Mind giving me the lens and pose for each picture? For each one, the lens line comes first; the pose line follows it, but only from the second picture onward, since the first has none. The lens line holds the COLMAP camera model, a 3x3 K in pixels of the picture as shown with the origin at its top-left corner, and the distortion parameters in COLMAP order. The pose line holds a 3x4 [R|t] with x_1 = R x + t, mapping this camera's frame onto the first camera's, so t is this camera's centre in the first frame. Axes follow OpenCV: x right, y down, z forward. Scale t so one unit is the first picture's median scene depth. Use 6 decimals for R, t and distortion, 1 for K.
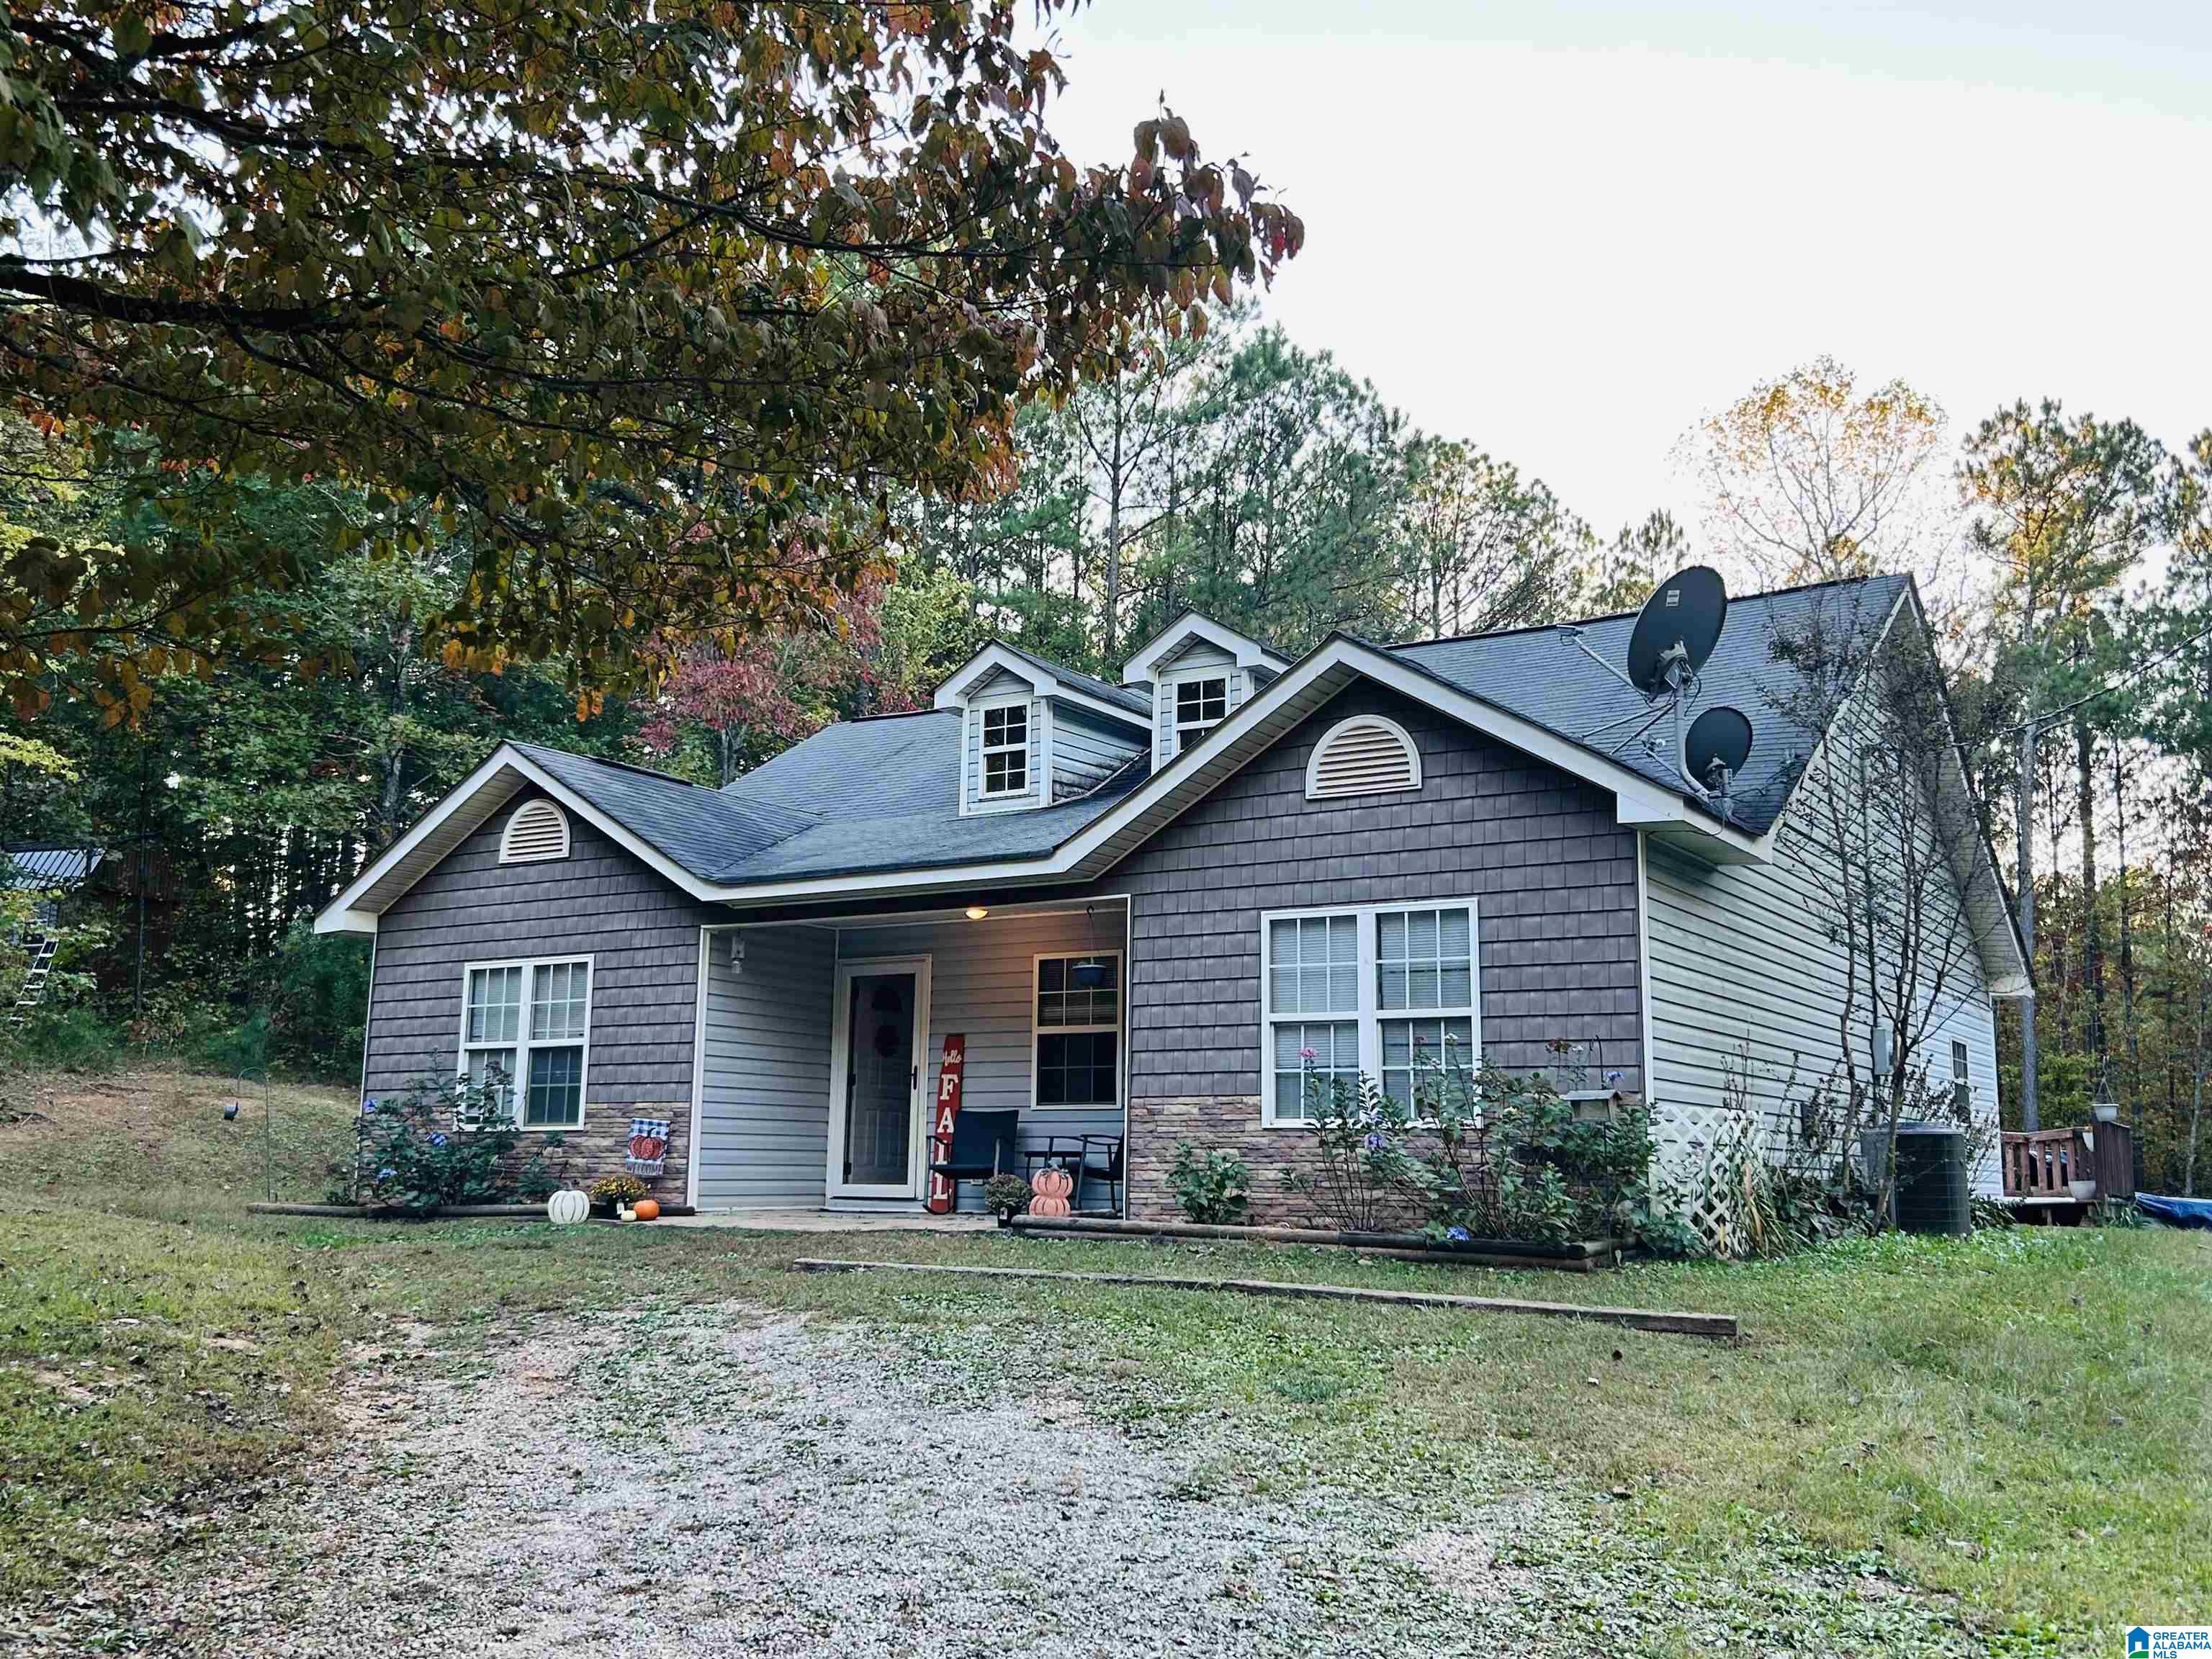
lens RADIAL K [[2073.0, 0, 1105.4], [0, 2073.0, 818.7], [0, 0, 1]] dist [0.042951, 0.000000]
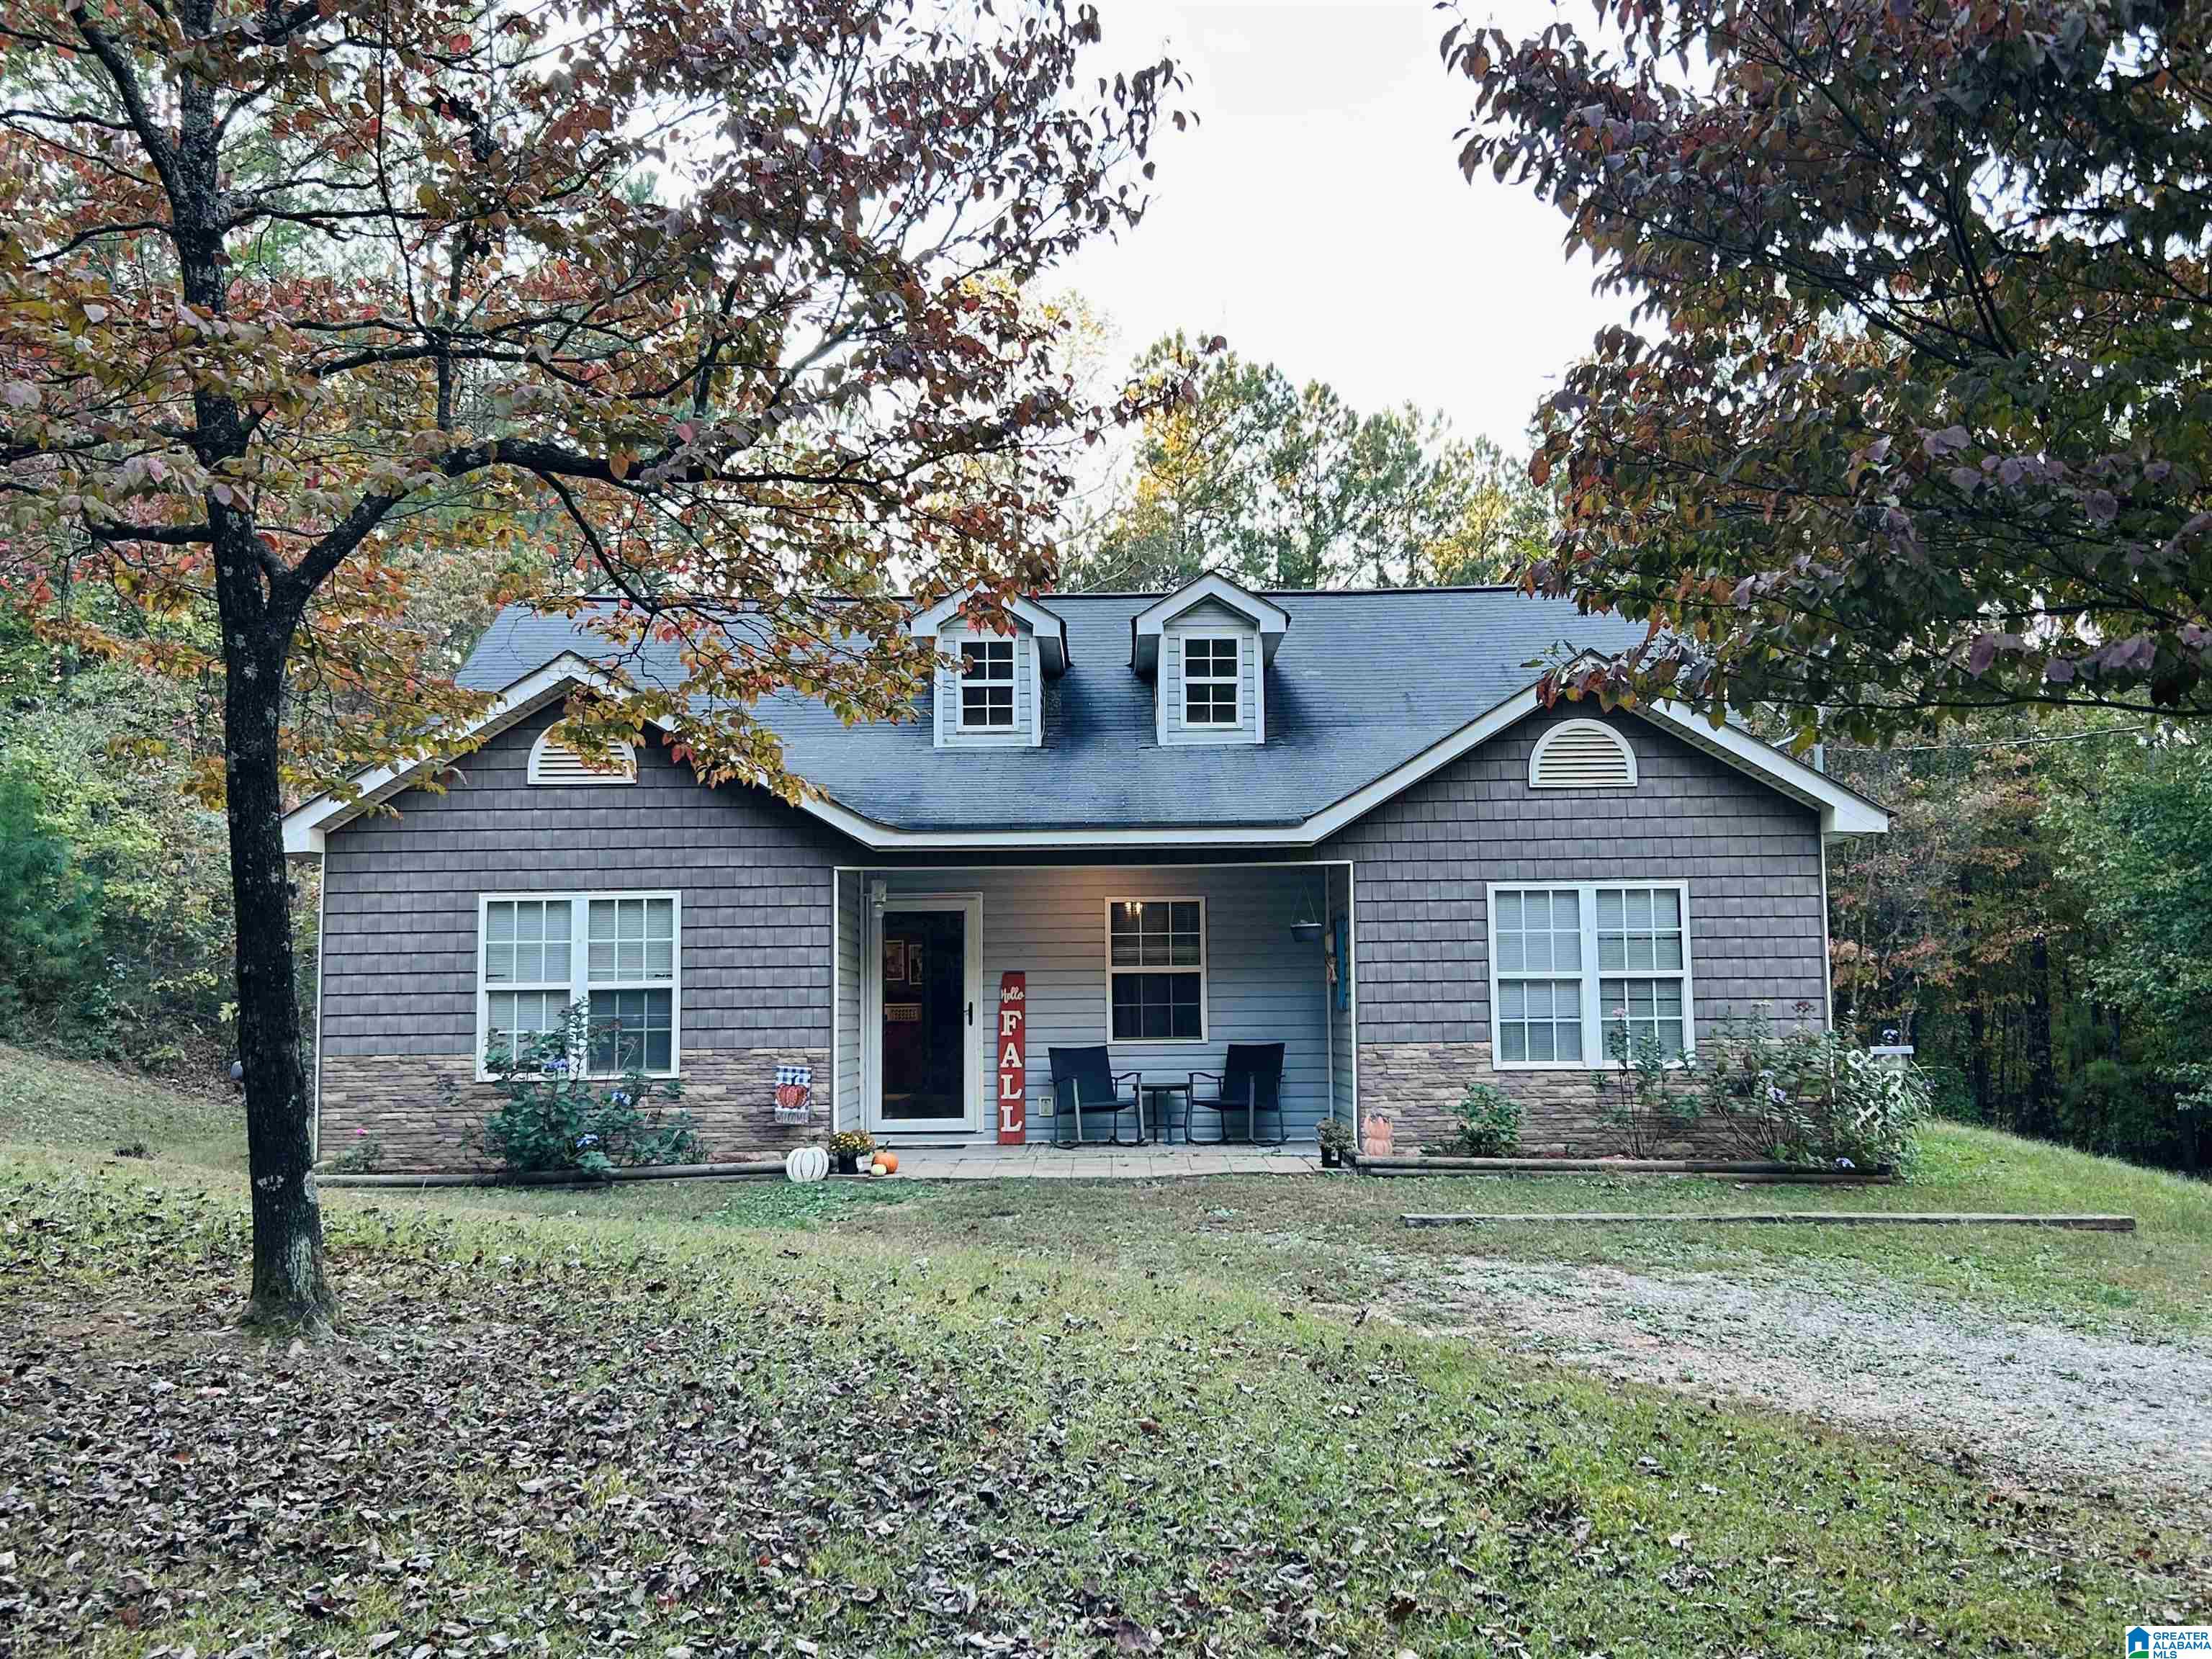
lens RADIAL K [[2163.6, 0, 1105.0], [0, 2163.6, 837.2], [0, 0, 1]] dist [0.006119, 0.000000]
pose [[0.853114, 0.020903, 0.521305, -0.623353], [-0.068467, 0.995041, 0.072147, -0.044635], [-0.517212, -0.097242, 0.850315, 0.077572]]
